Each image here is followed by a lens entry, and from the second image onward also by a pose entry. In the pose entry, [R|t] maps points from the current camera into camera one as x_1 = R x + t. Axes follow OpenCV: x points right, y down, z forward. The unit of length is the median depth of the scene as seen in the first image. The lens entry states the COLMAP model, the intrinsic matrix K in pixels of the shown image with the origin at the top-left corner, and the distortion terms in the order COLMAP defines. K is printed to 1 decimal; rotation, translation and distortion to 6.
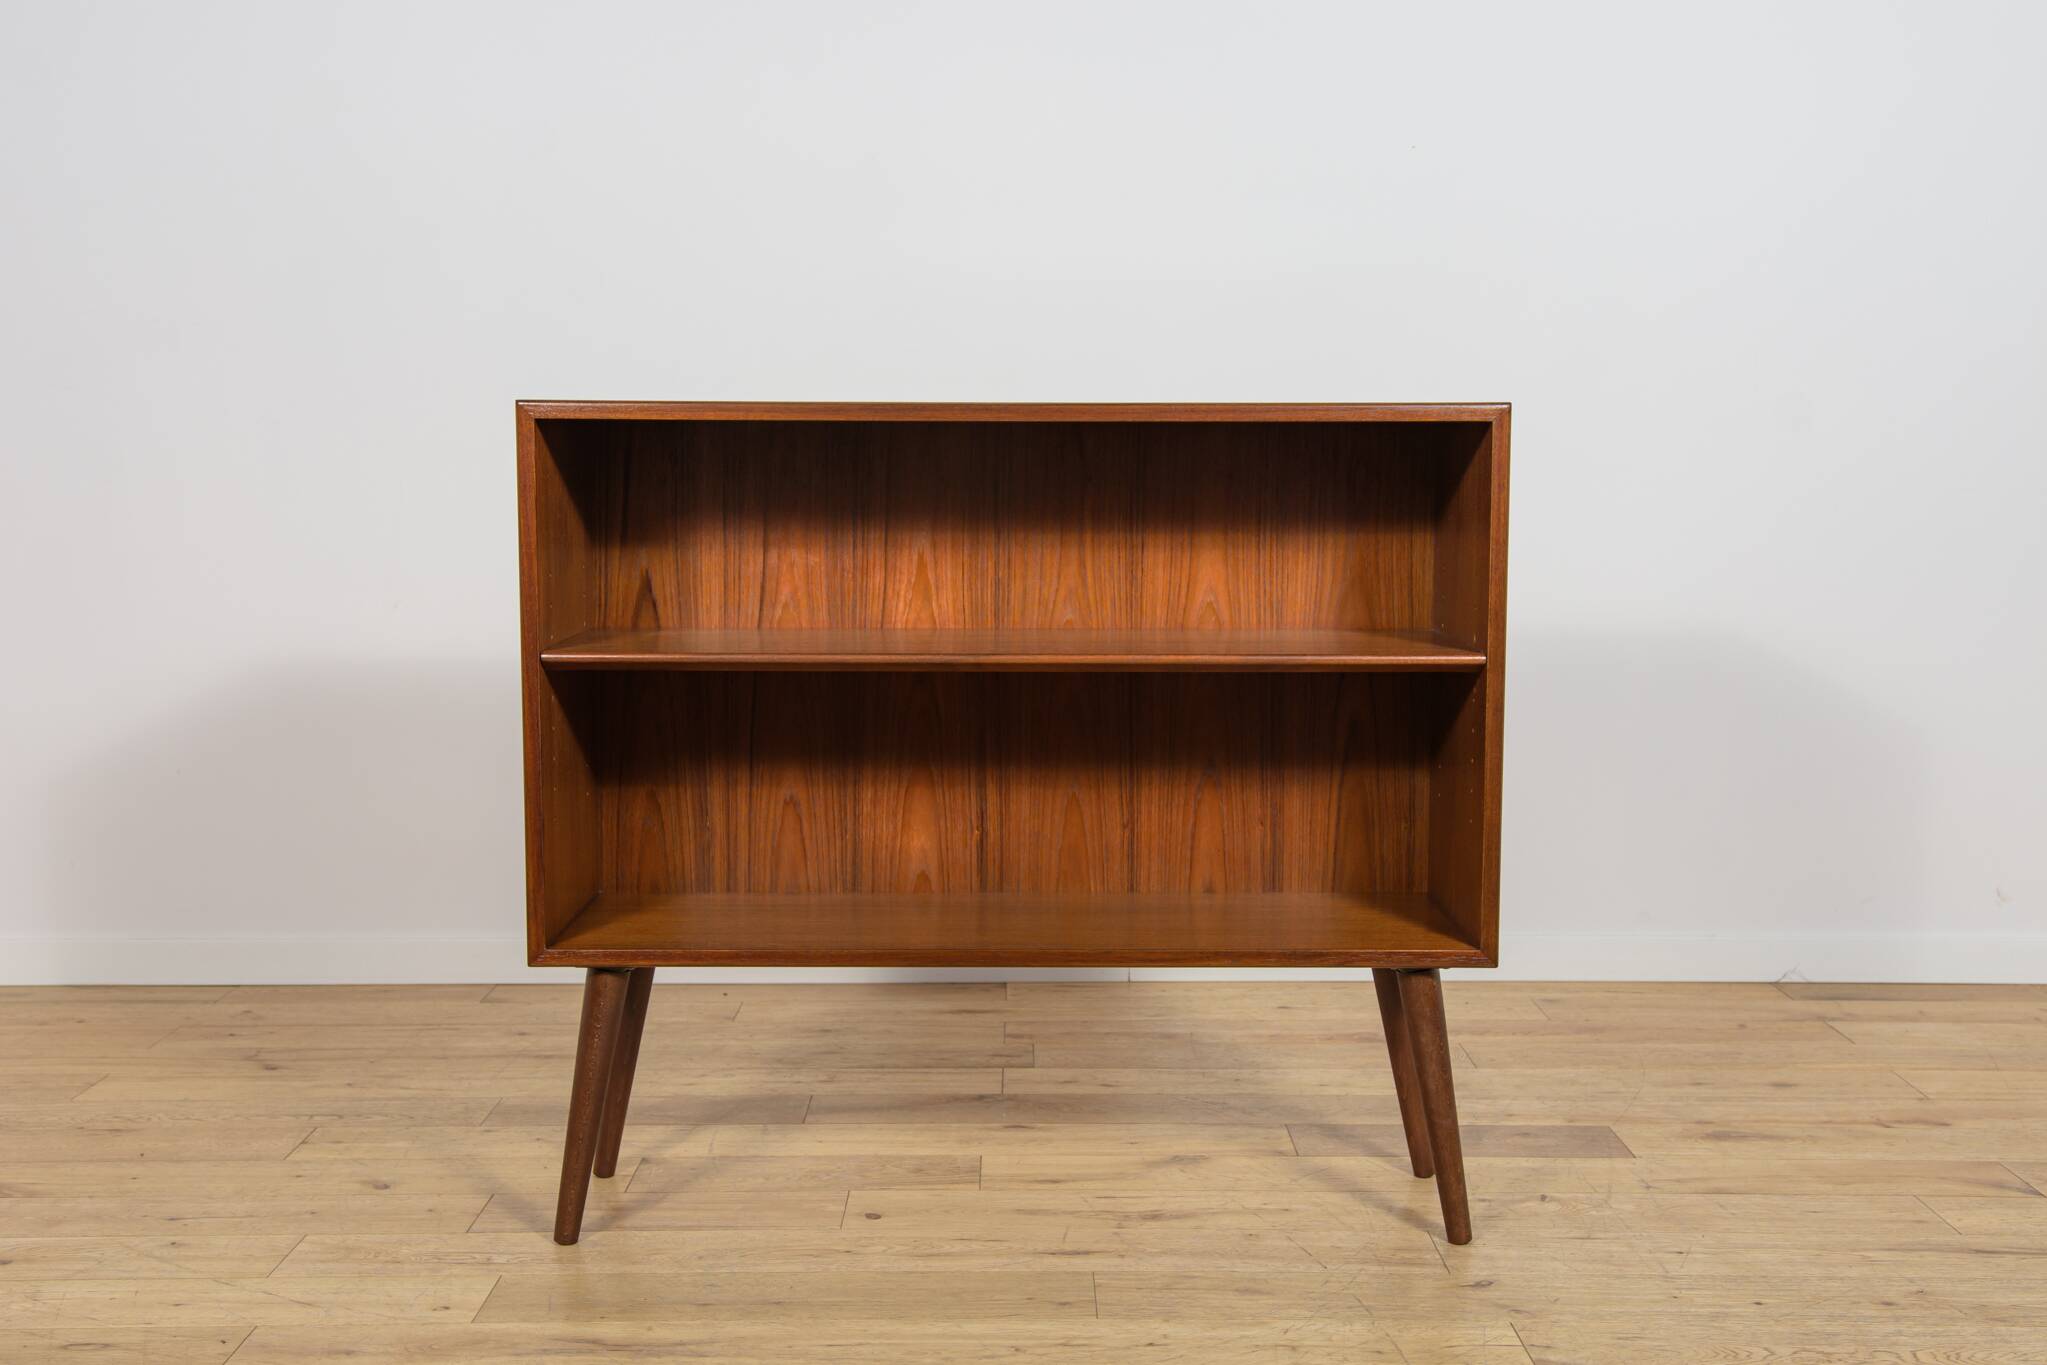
lens RADIAL K [[2227.5, 0, 1034.7], [0, 2227.5, 722.1], [0, 0, 1]] dist [0.039159, 0.000000]
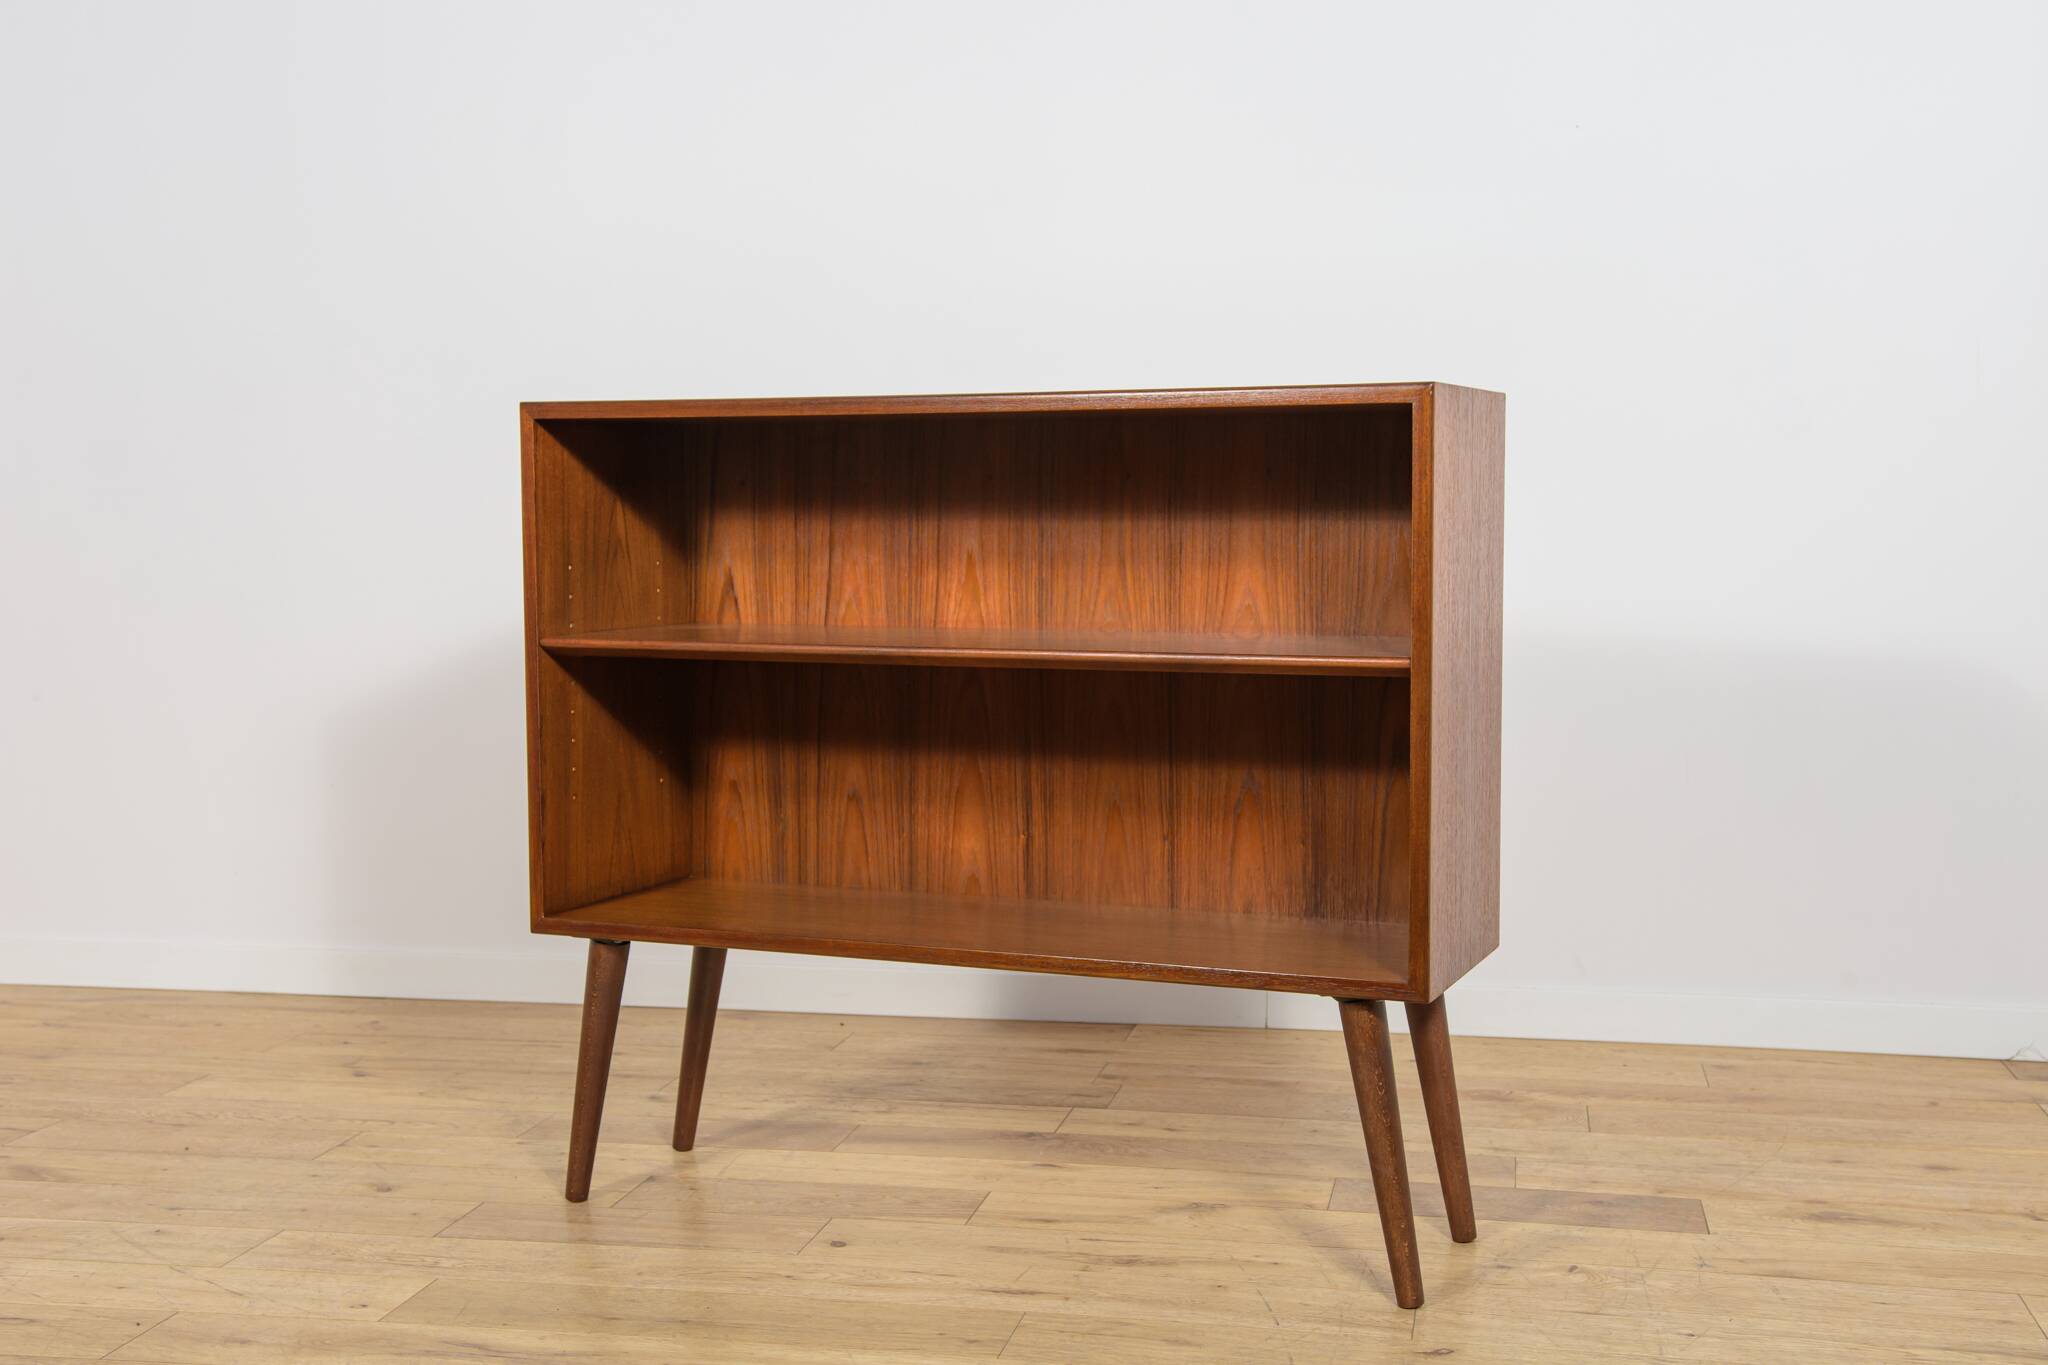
lens RADIAL K [[2343.7, 0, 1045.6], [0, 2343.7, 646.4], [0, 0, 1]] dist [0.051507, 0.000000]
pose [[0.980354, 0.006850, -0.197128, 0.201894], [-0.018602, 0.998154, -0.057823, 0.021703], [0.196368, 0.060354, 0.978671, 0.016473]]
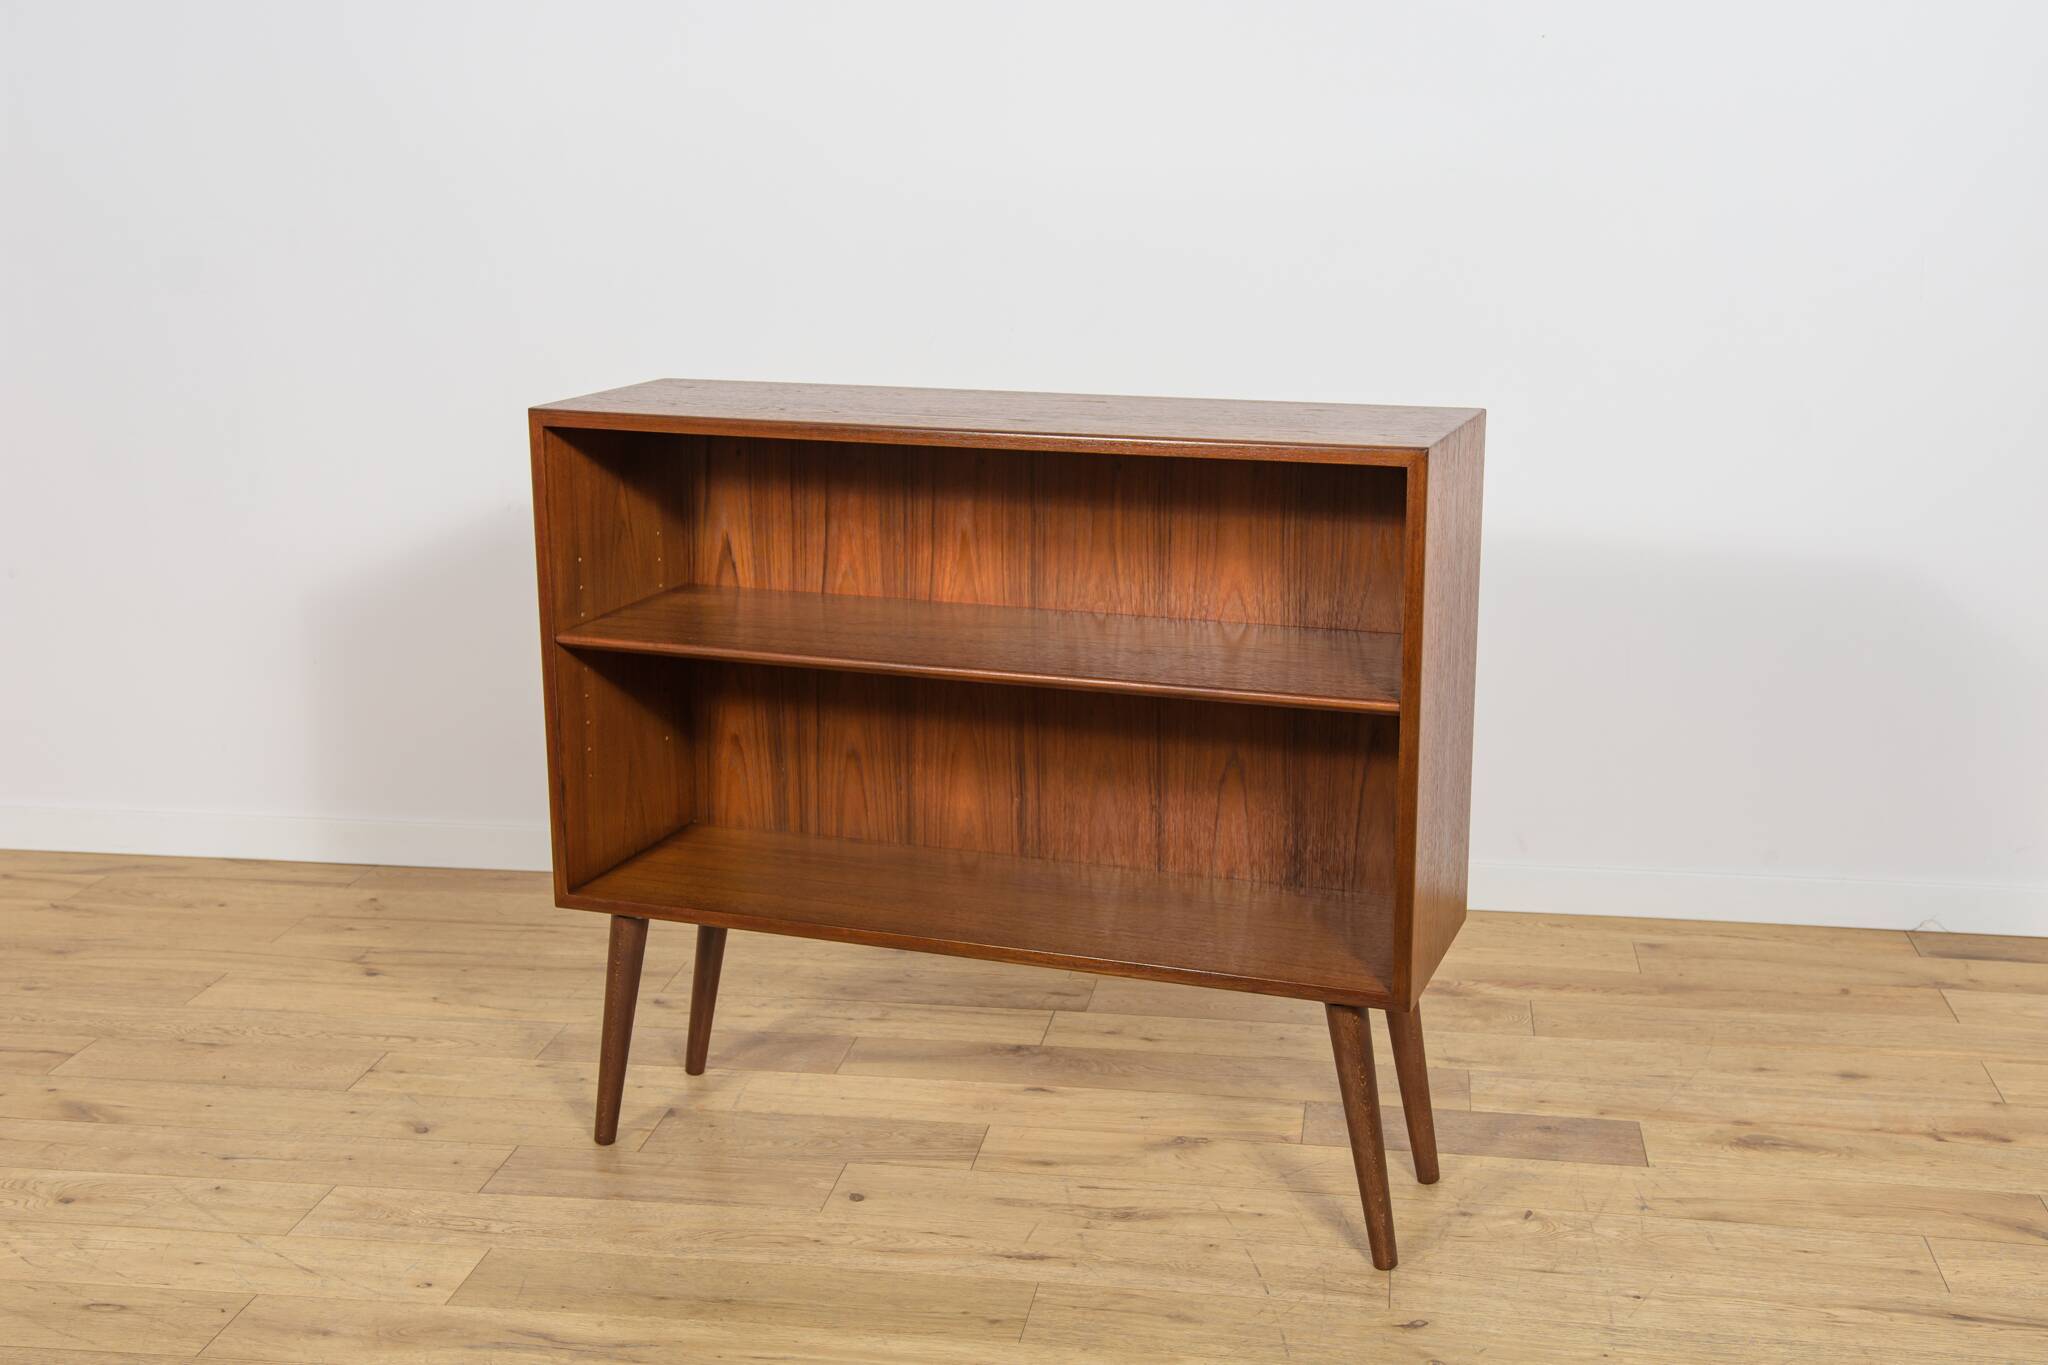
lens RADIAL K [[2343.7, 0, 1042.7], [0, 2343.7, 638.6], [0, 0, 1]] dist [0.051507, 0.000000]
pose [[0.987871, 0.027465, -0.152828, 0.165249], [-0.012737, 0.995249, 0.096527, -0.137314], [0.154753, -0.093410, 0.983527, -0.035407]]
